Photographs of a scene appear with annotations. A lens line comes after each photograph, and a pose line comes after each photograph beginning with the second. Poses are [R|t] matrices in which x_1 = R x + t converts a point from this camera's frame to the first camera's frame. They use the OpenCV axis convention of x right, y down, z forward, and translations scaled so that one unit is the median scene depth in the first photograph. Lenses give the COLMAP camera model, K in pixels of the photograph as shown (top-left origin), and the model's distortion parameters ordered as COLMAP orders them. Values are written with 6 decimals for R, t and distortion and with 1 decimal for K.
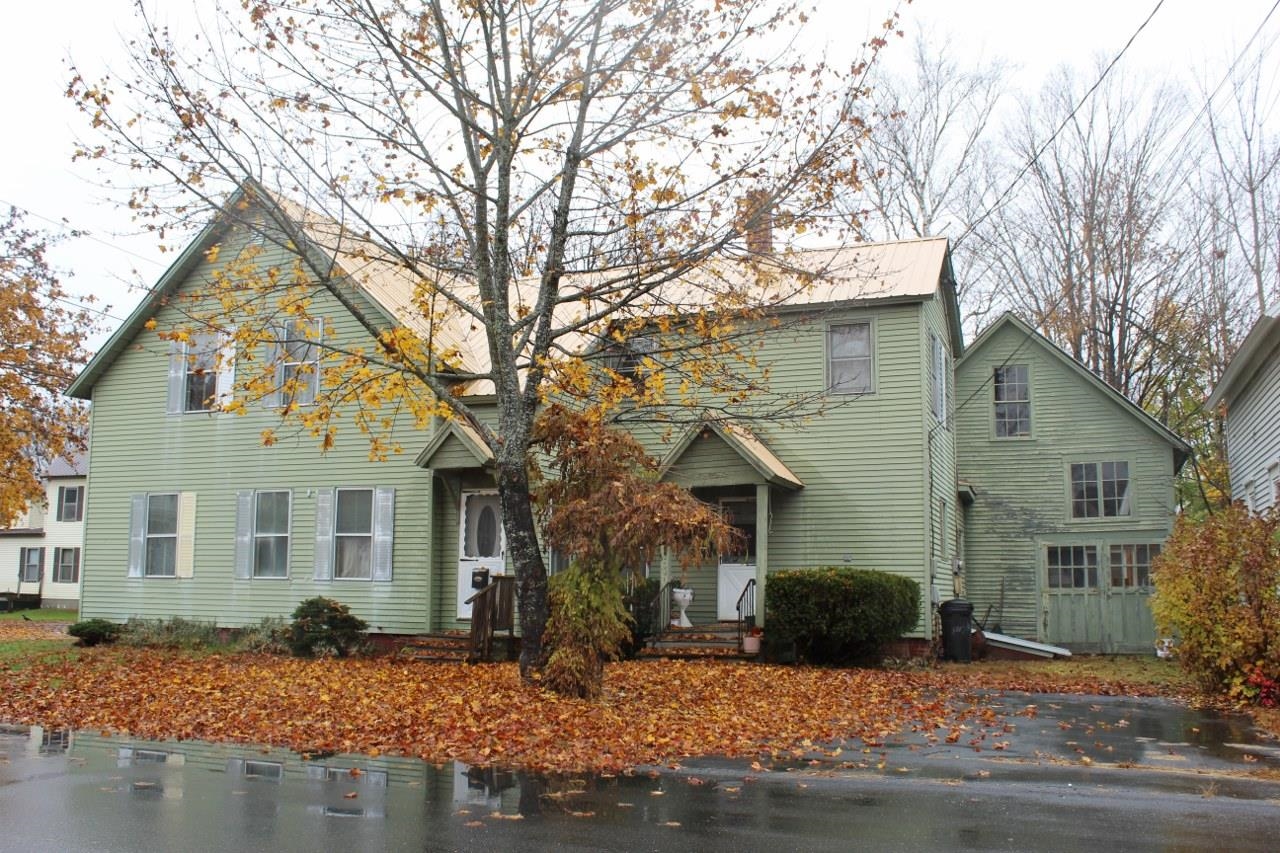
lens RADIAL K [[1144.0, 0, 641.2], [0, 1144.0, 442.1], [0, 0, 1]] dist [-0.105433, 0.001747]
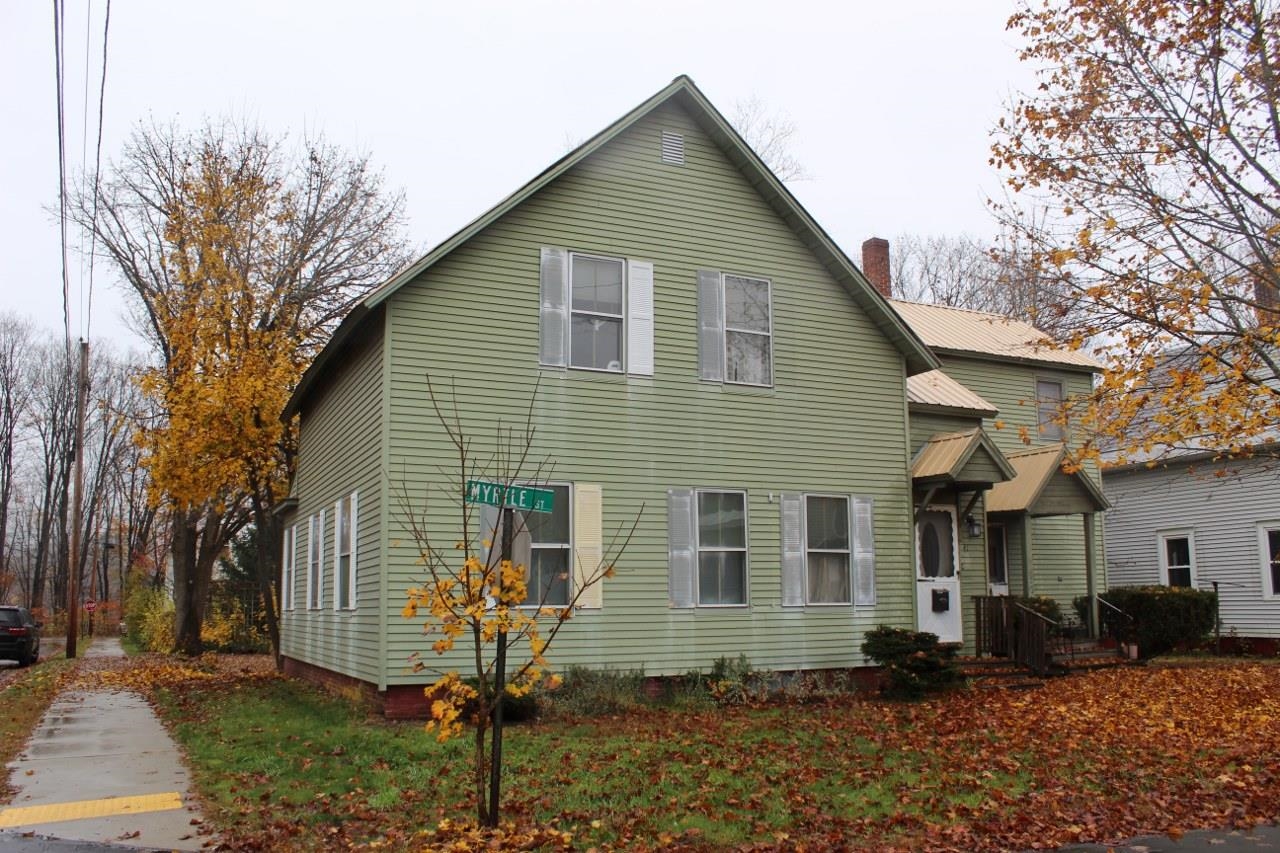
lens RADIAL K [[1082.3, 0, 640.0], [0, 1082.3, 426.5], [0, 0, 1]] dist [-0.178656, 0.184301]
pose [[0.692529, 0.106506, 0.713485, -0.891913], [-0.081316, 0.994263, -0.069493, 0.055080], [-0.716793, -0.009892, 0.697216, 0.534894]]
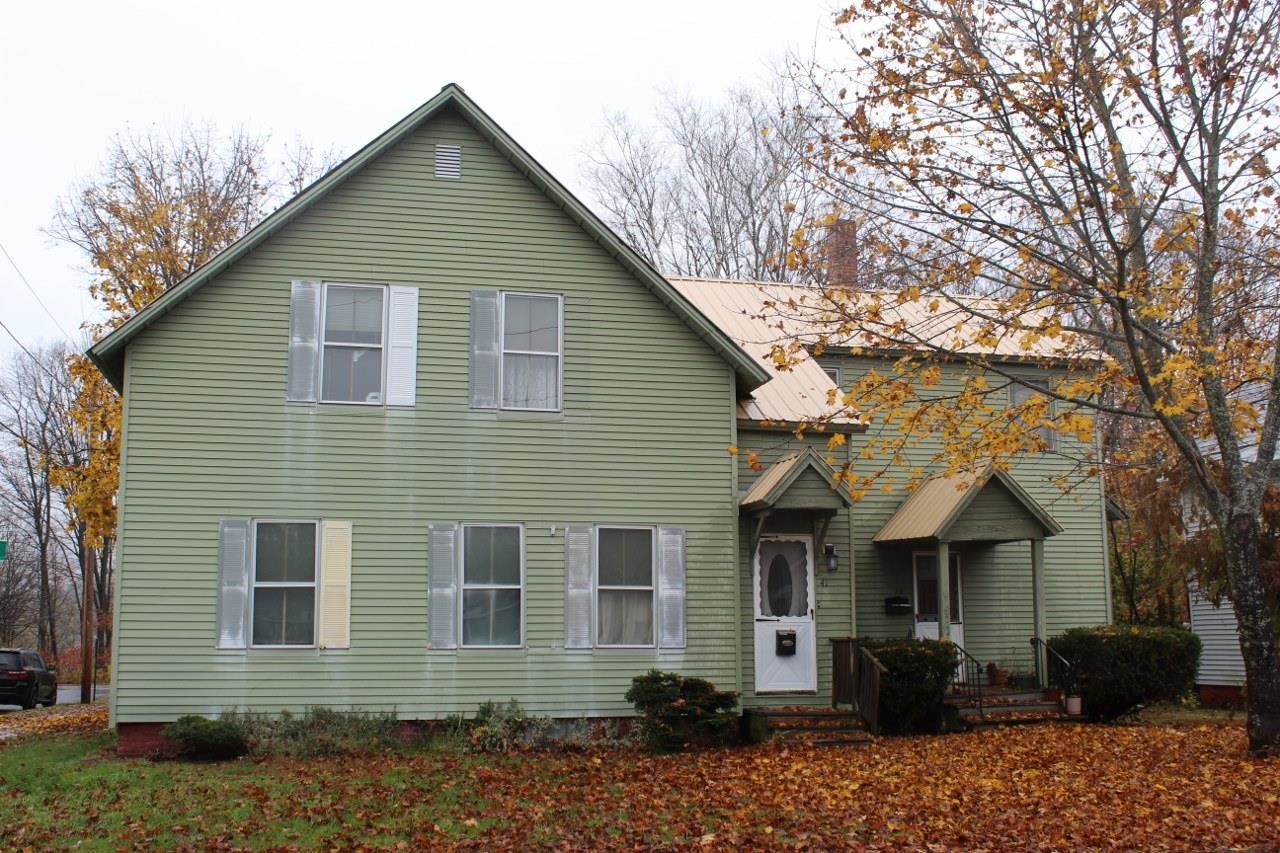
lens RADIAL K [[1304.3, 0, 640.0], [0, 1304.3, 426.5], [0, 0, 1]] dist [-0.136715, 0.143121]
pose [[0.823808, 0.082480, 0.560836, -0.720478], [-0.060619, 0.996503, -0.057510, 0.022660], [-0.563619, 0.013380, 0.825927, 0.265001]]
